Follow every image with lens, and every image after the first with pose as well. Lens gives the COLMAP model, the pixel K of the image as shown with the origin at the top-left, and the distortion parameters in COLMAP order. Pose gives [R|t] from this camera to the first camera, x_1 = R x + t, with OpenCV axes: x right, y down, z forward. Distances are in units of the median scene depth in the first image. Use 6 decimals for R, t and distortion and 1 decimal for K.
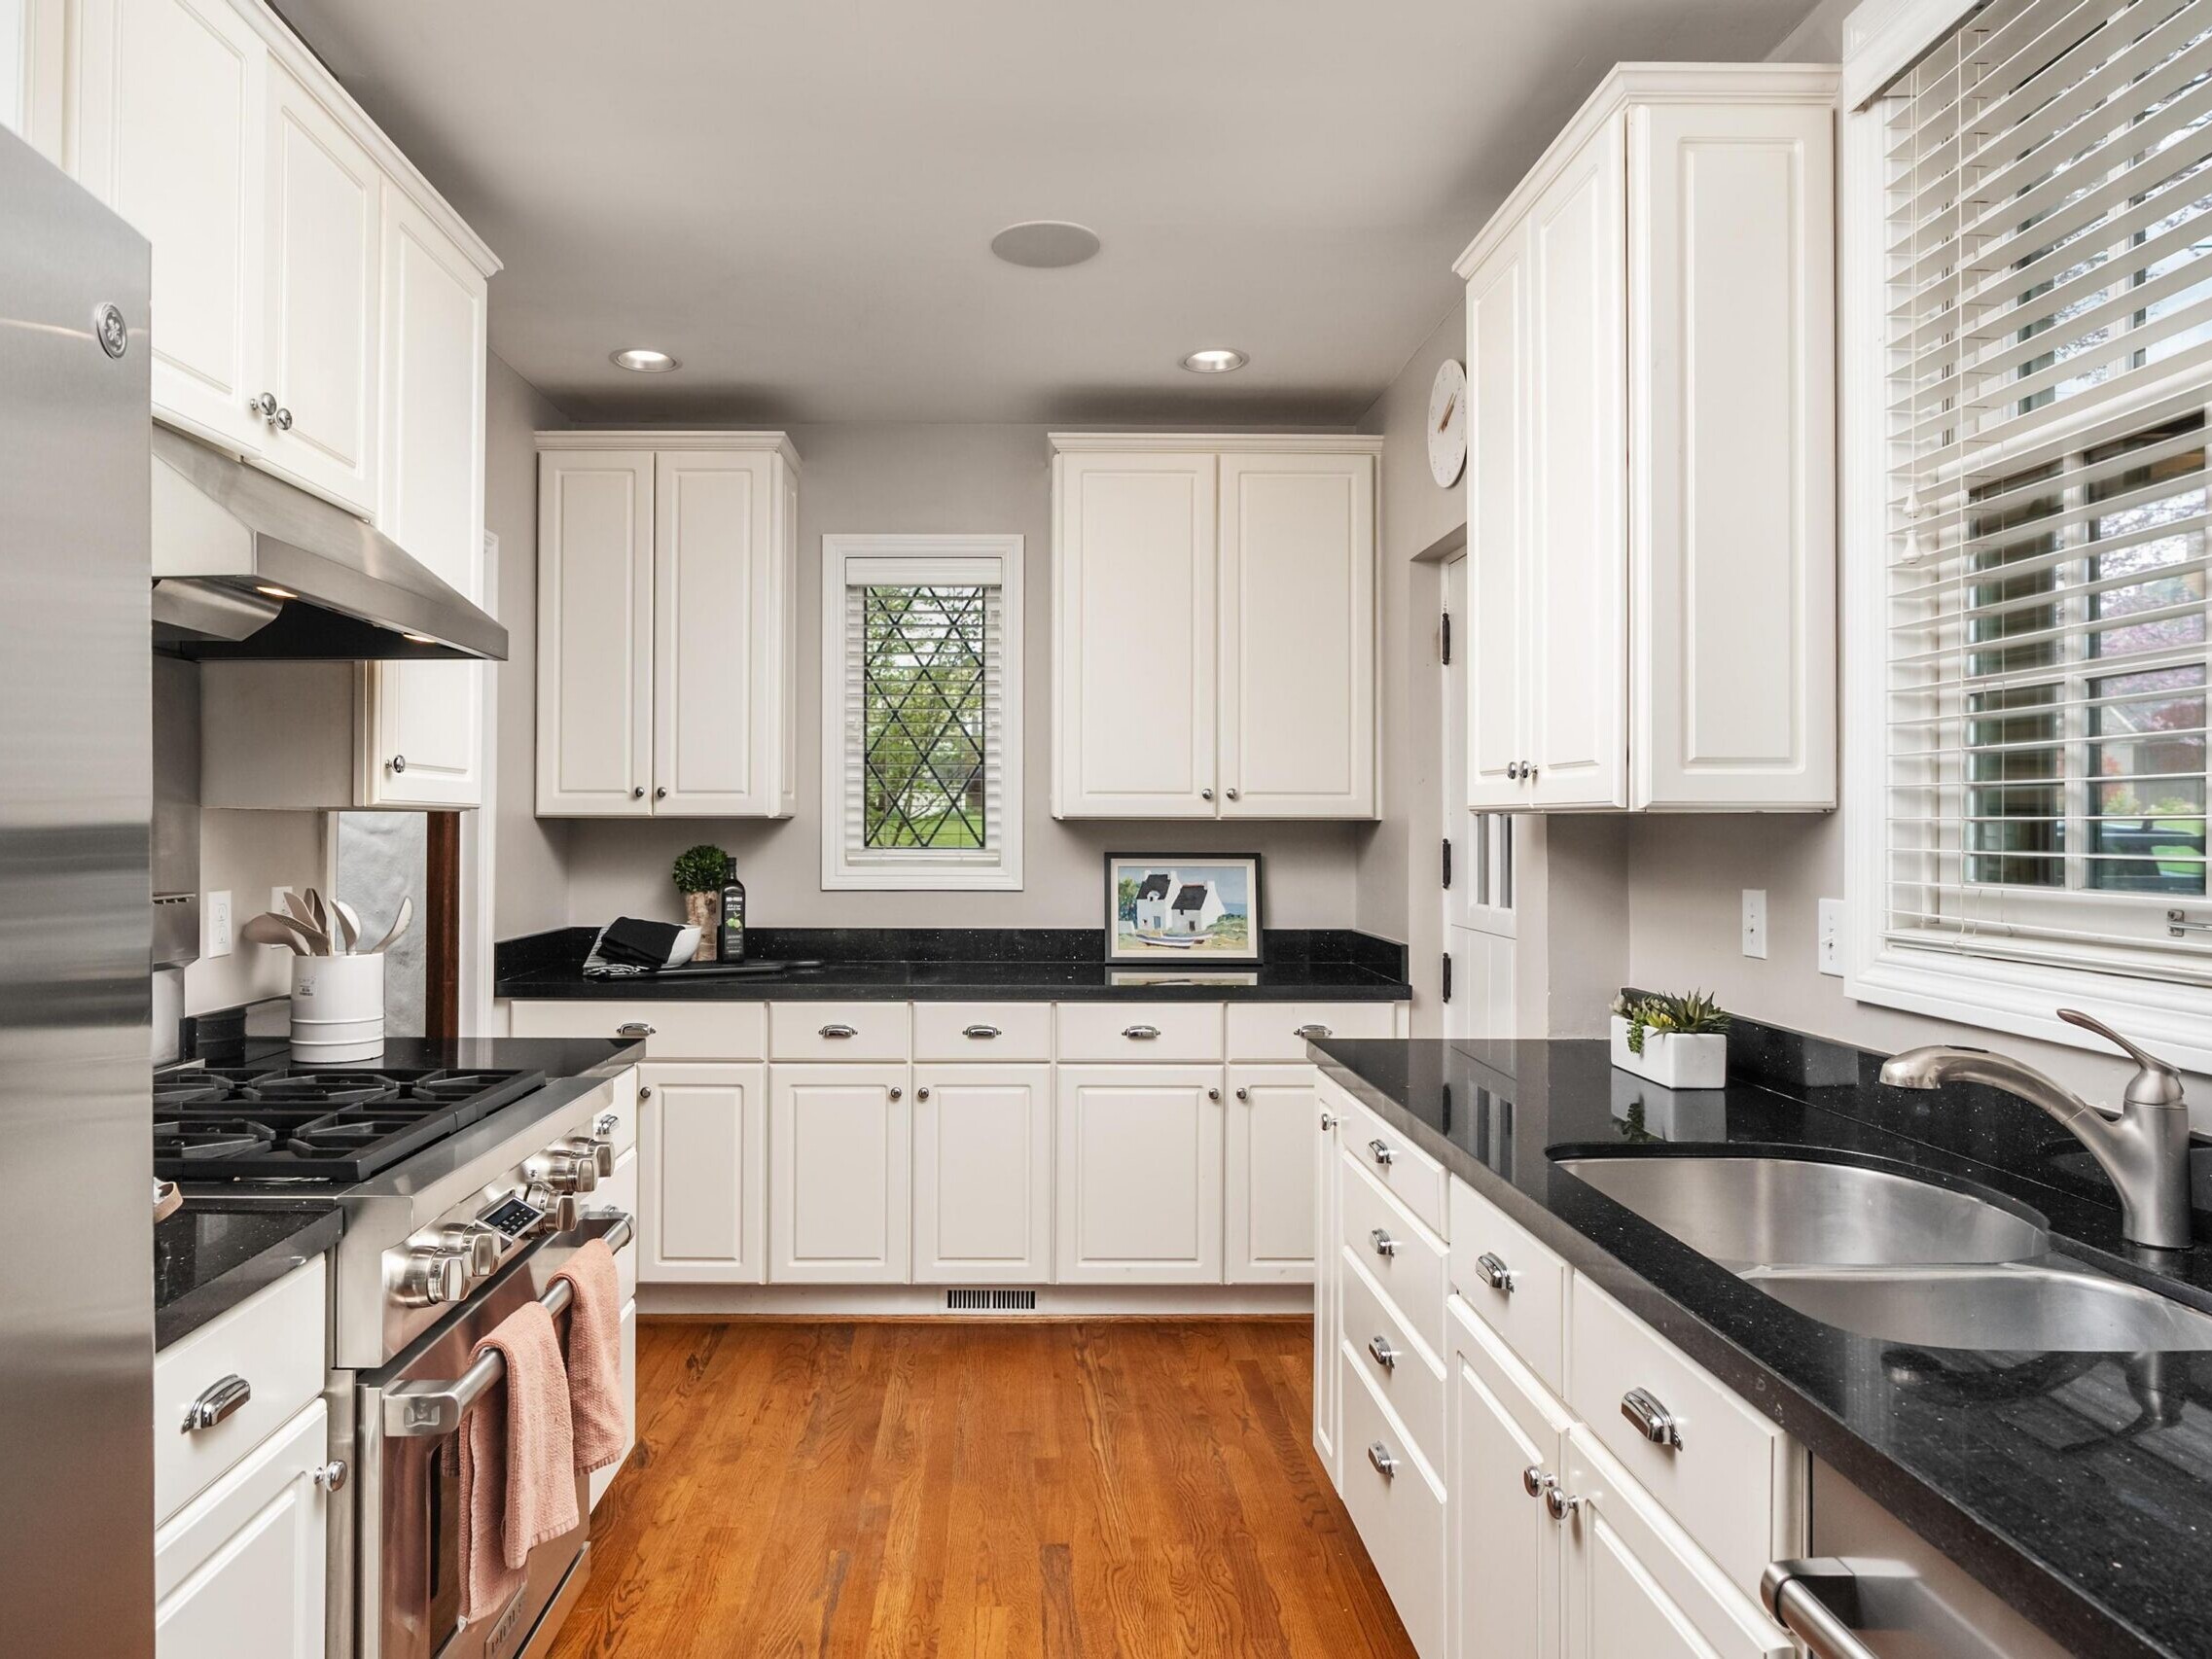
lens RADIAL K [[1378.1, 0, 1026.0], [0, 1378.1, 827.2], [0, 0, 1]] dist [0.000814, -0.000711]
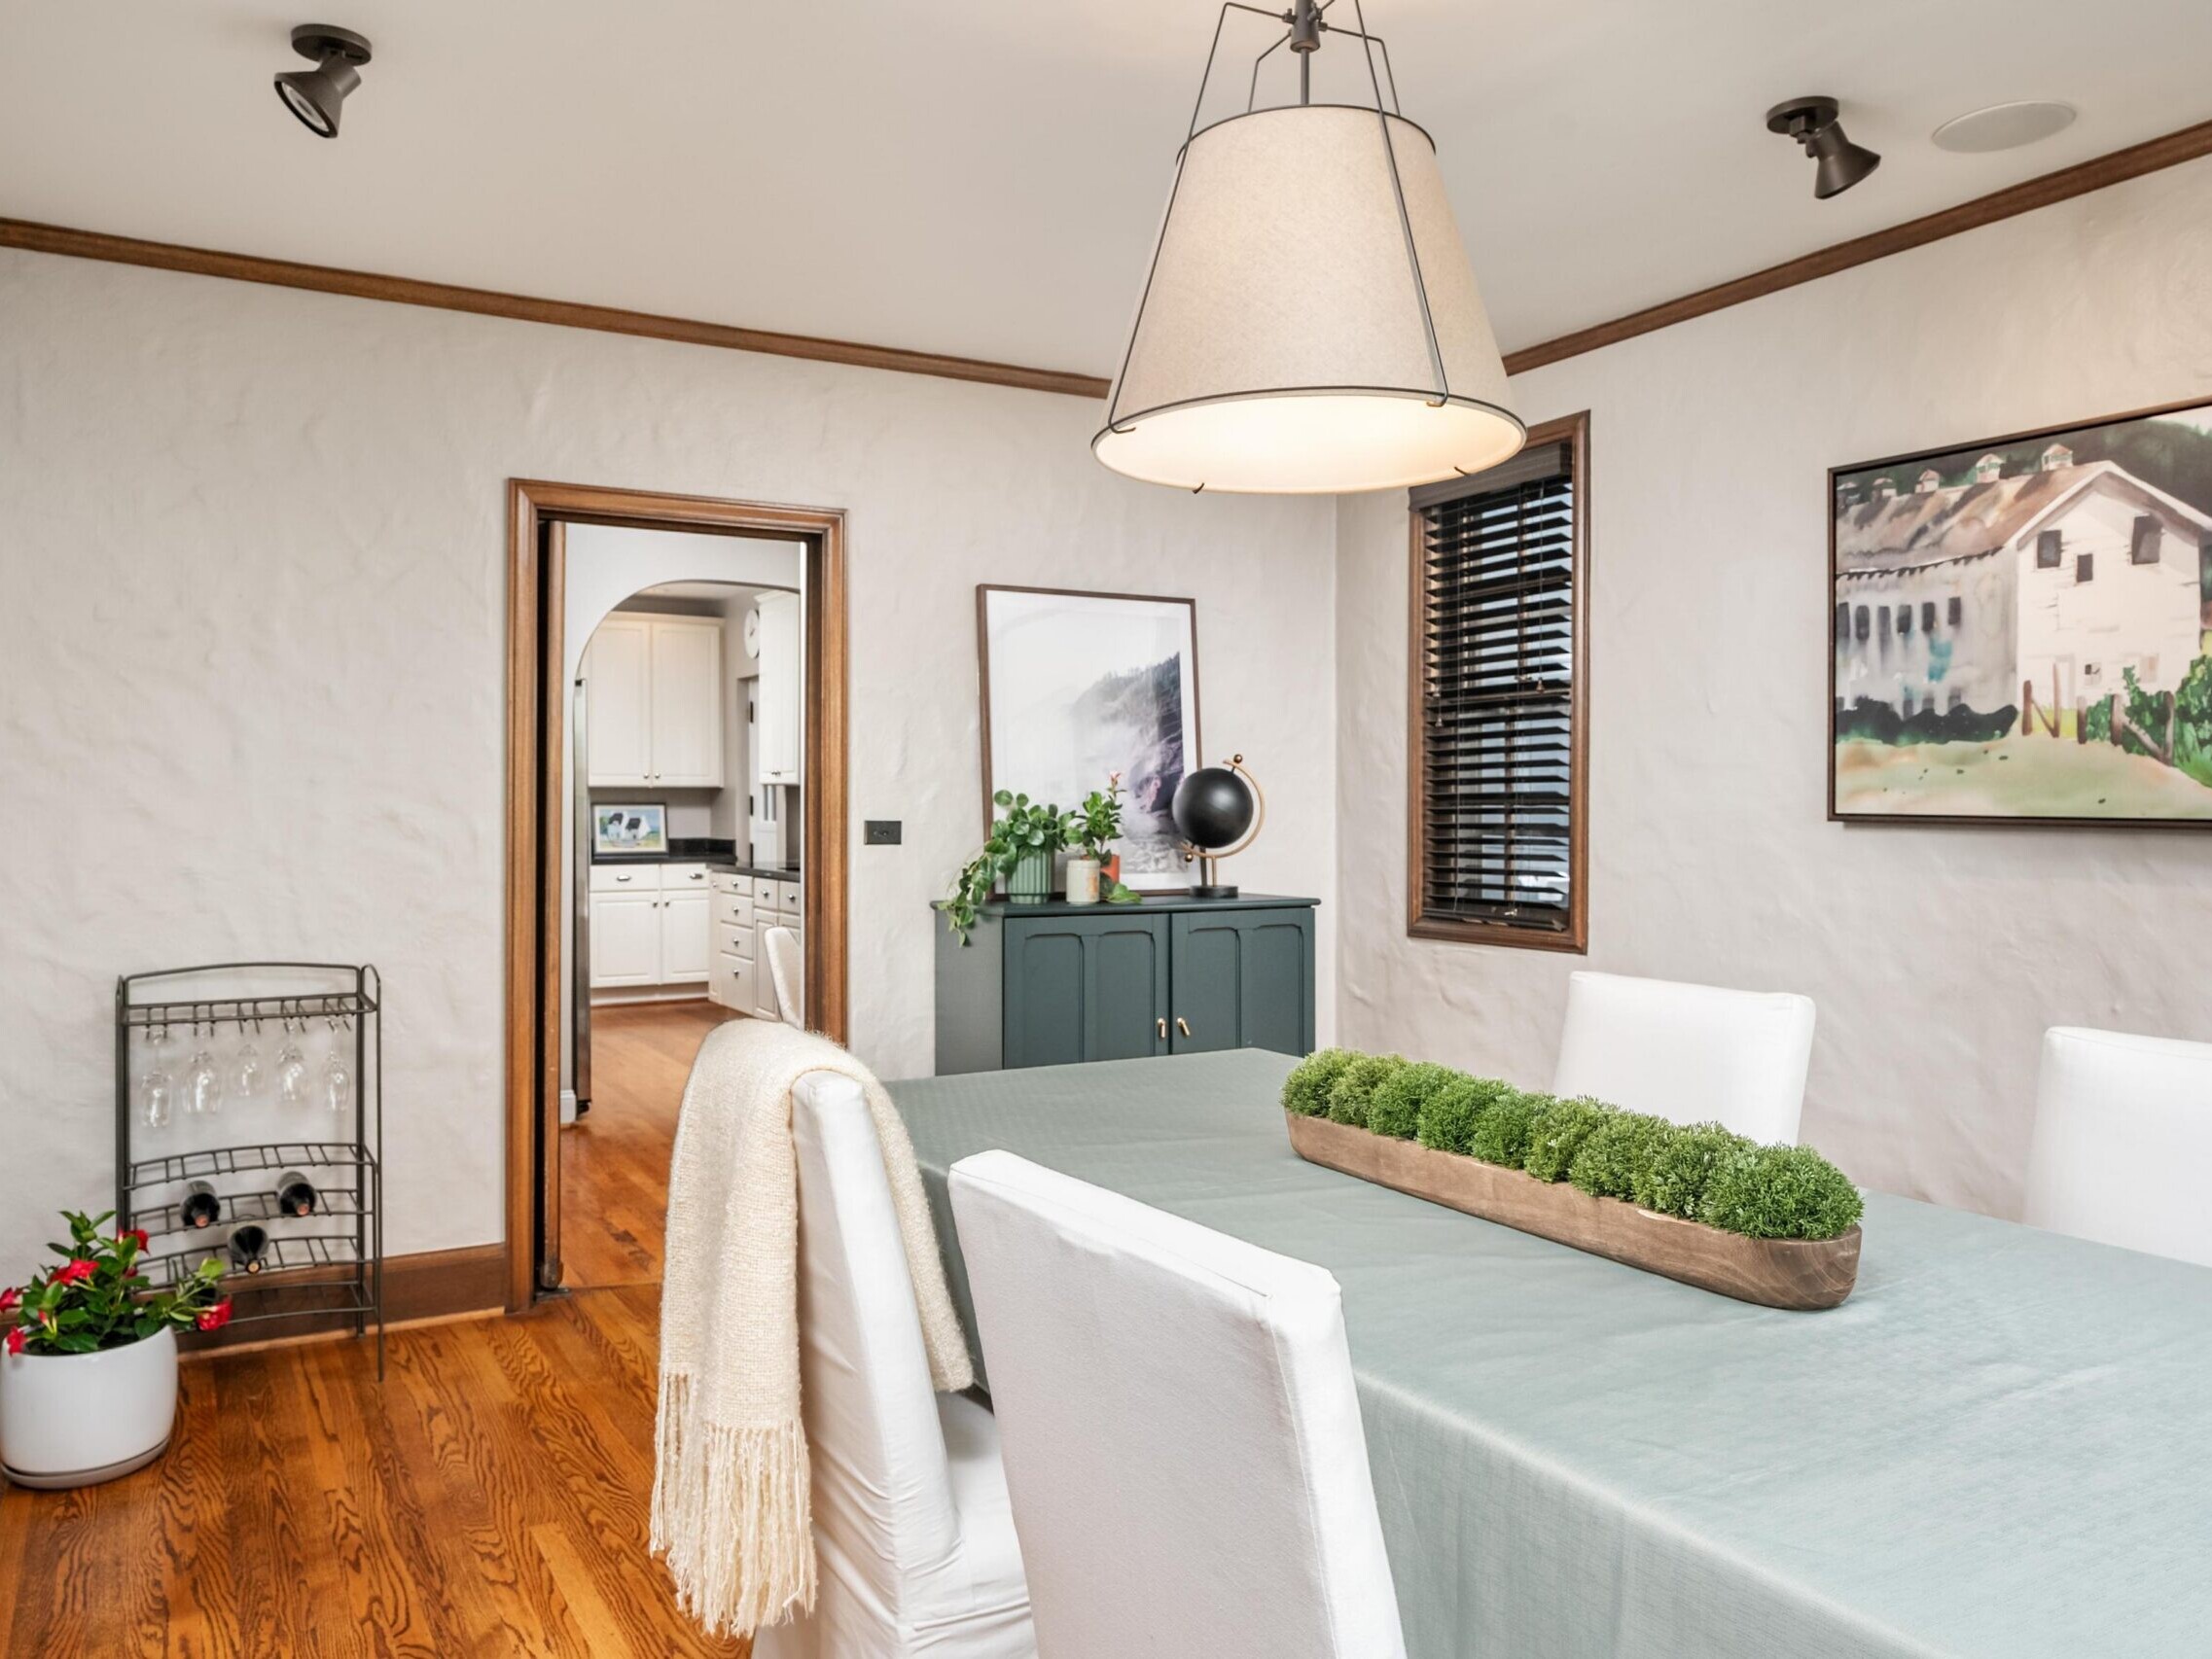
lens RADIAL K [[1613.9, 0, 1106.0], [0, 1613.9, 829.5], [0, 0, 1]] dist [-0.001387, 0.000780]
pose [[0.864936, -0.008638, 0.501807, -0.580459], [-0.001254, 0.999812, 0.019371, 0.012579], [-0.501880, -0.017384, 0.864763, -1.767059]]
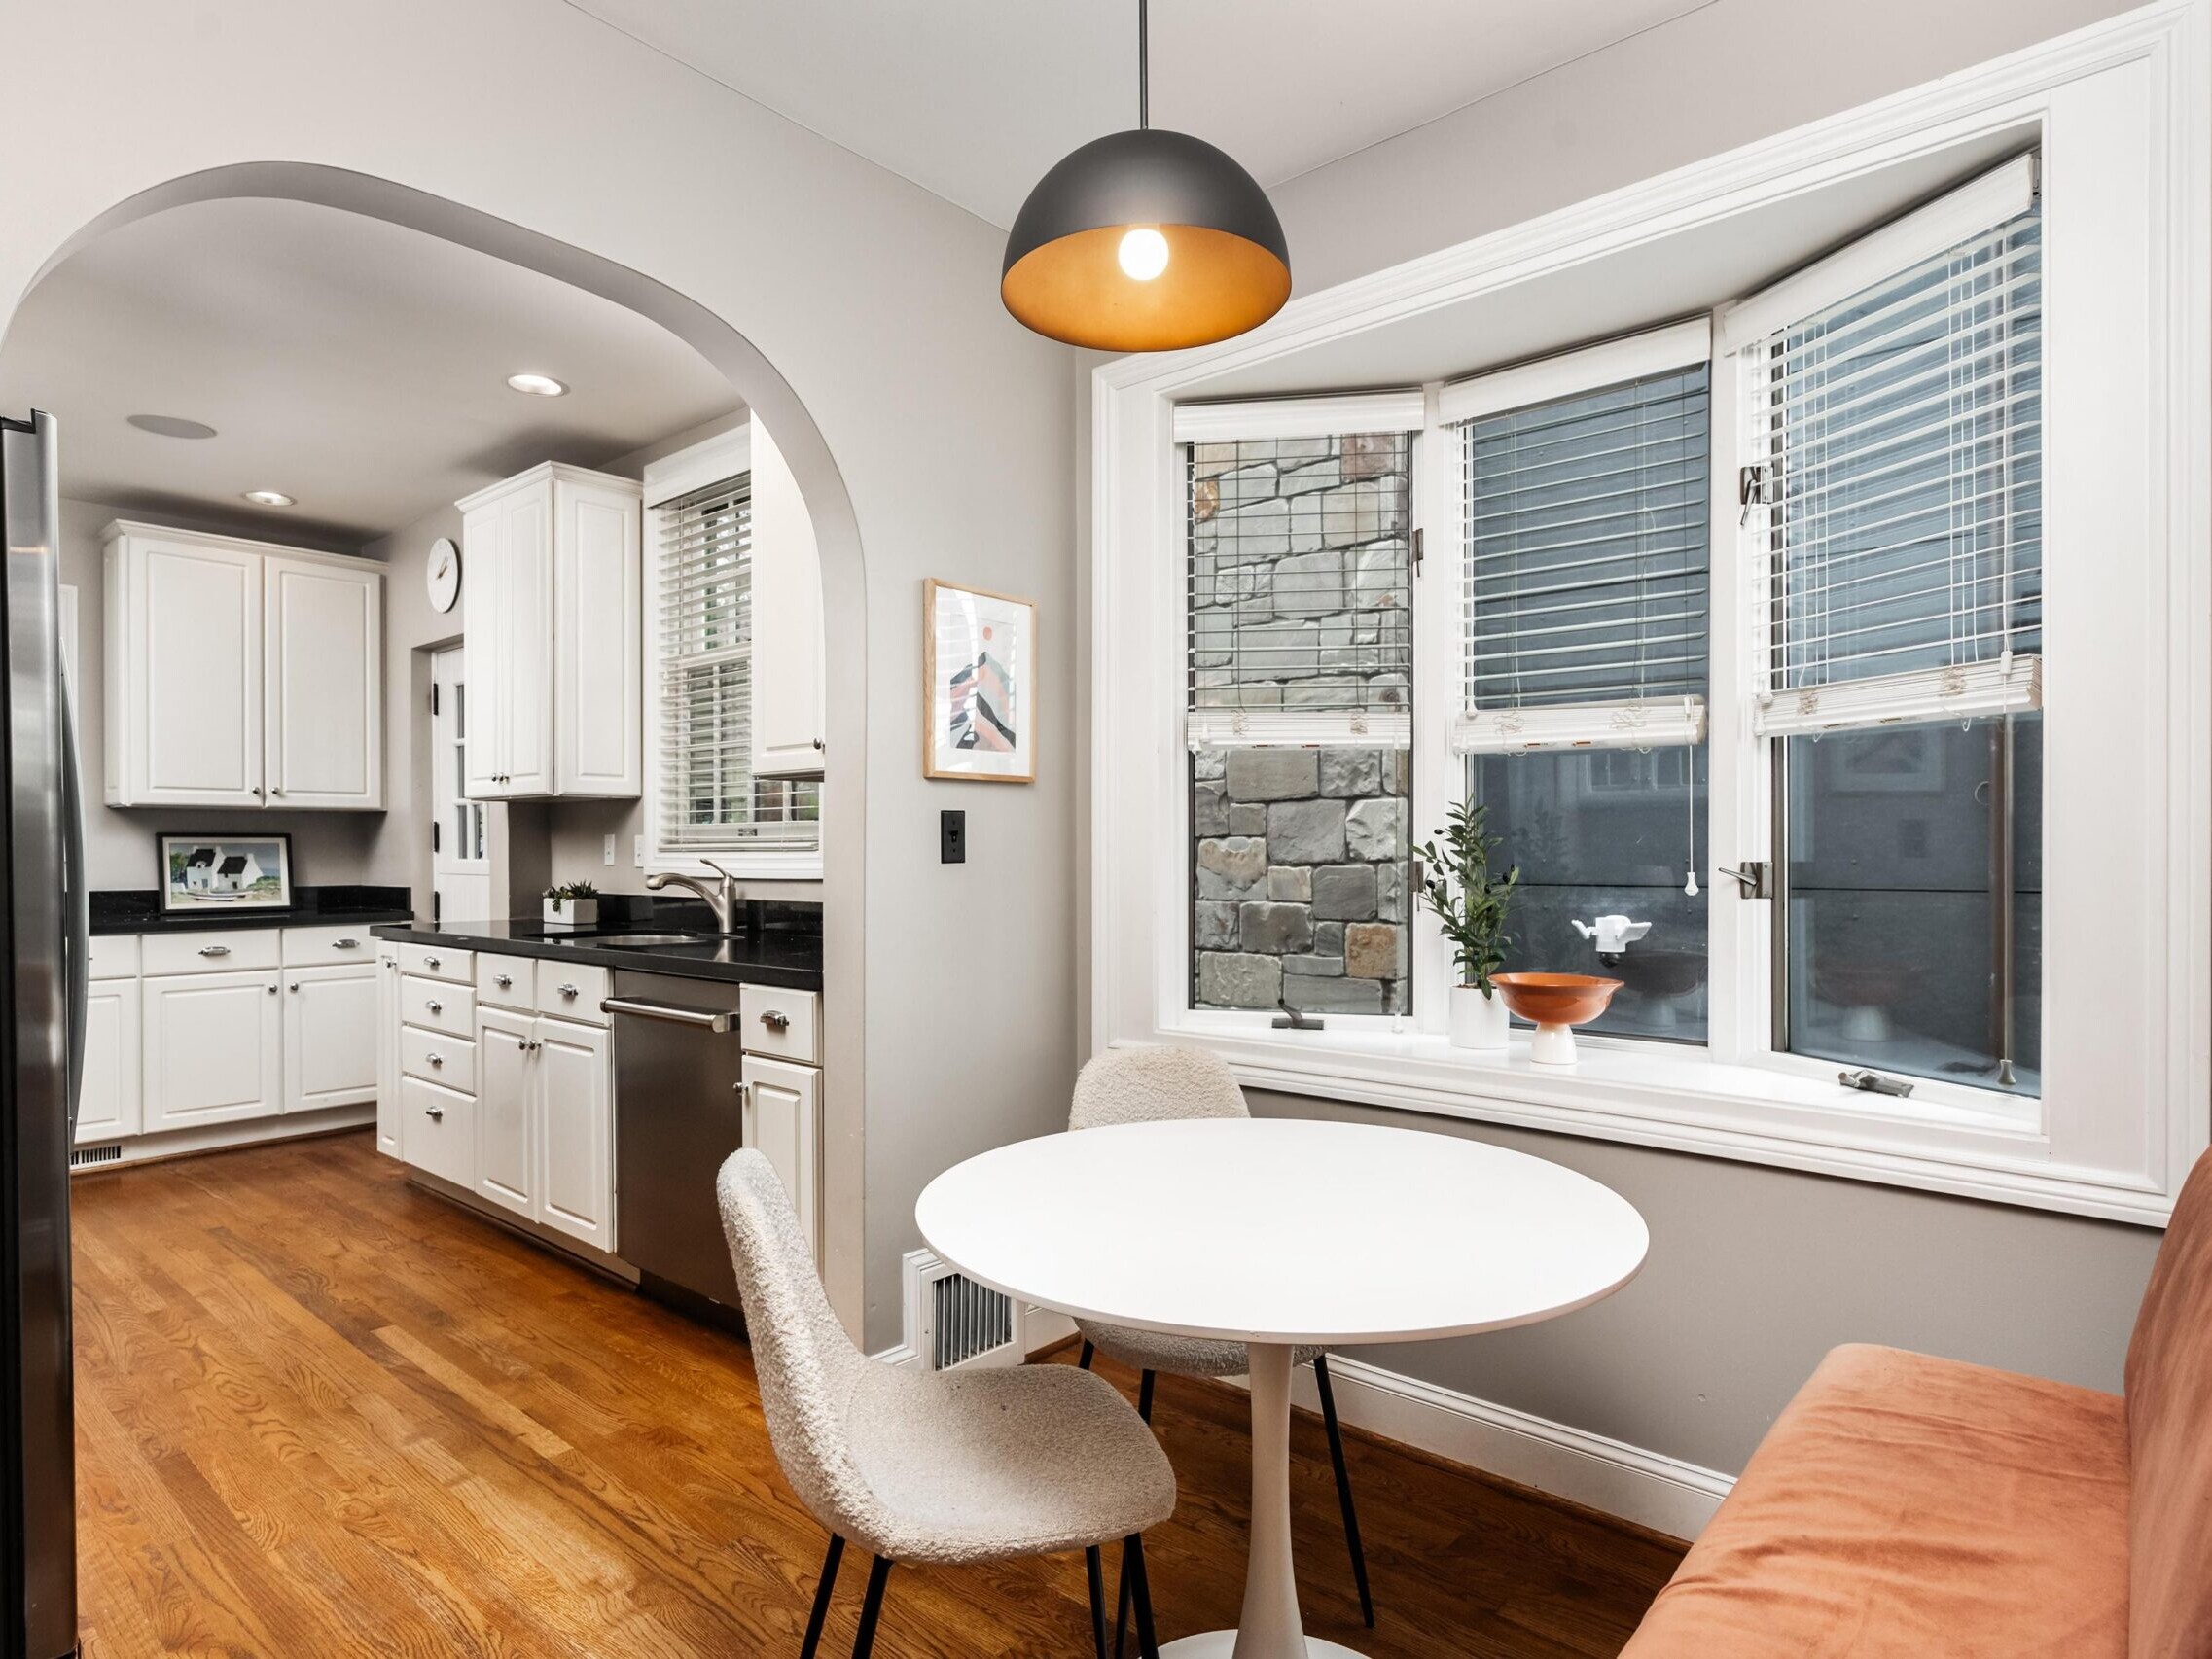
lens RADIAL K [[1282.9, 0, 1107.3], [0, 1282.9, 819.6], [0, 0, 1]] dist [-0.004882, 0.002258]
pose [[0.666368, 0.009440, 0.745564, -0.299588], [0.007666, 0.999780, -0.019511, 0.042775], [-0.745584, 0.018717, 0.666149, -0.611294]]
